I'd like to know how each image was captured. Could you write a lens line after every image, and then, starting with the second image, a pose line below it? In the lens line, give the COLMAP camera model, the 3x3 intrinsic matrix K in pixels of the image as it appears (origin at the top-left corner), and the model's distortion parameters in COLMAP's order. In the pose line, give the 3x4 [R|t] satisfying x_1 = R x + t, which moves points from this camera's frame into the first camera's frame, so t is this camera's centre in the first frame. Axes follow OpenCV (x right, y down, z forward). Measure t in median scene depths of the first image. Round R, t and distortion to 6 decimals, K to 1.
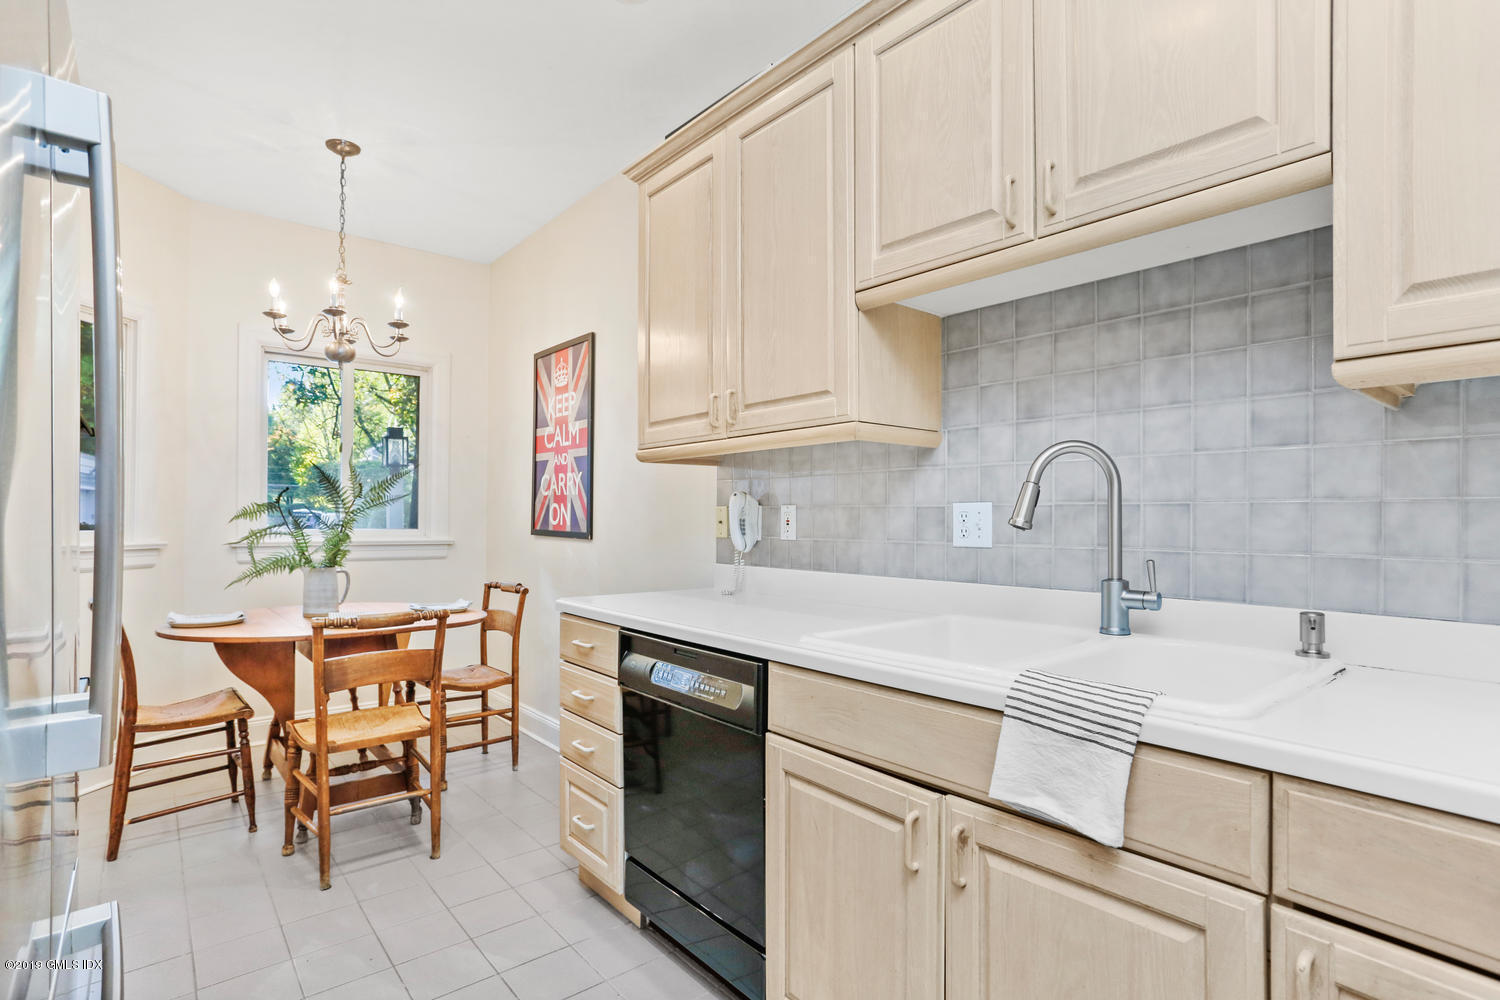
lens RADIAL K [[728.9, 0, 752.1], [0, 728.9, 505.7], [0, 0, 1]] dist [-0.026386, 0.002316]
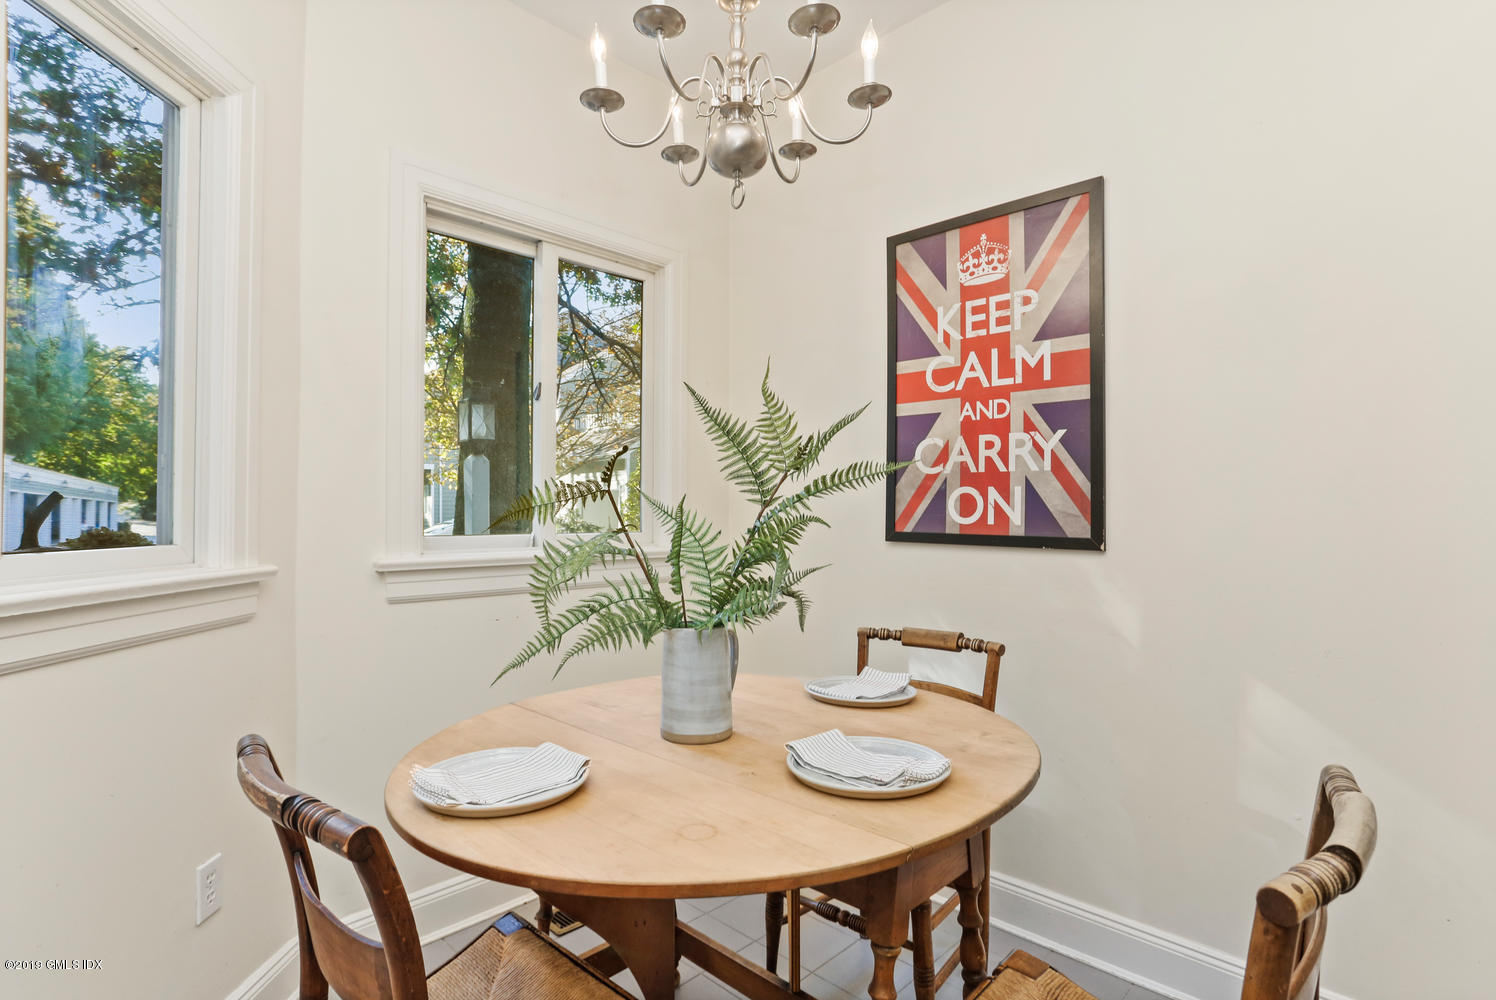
lens RADIAL K [[726.9, 0, 748.8], [0, 726.9, 501.1], [0, 0, 1]] dist [-0.026386, 0.002316]
pose [[0.994822, -0.006601, 0.101421, -0.523062], [0.005845, 0.999953, 0.007754, 0.002680], [-0.101467, -0.007121, 0.994813, 0.462932]]
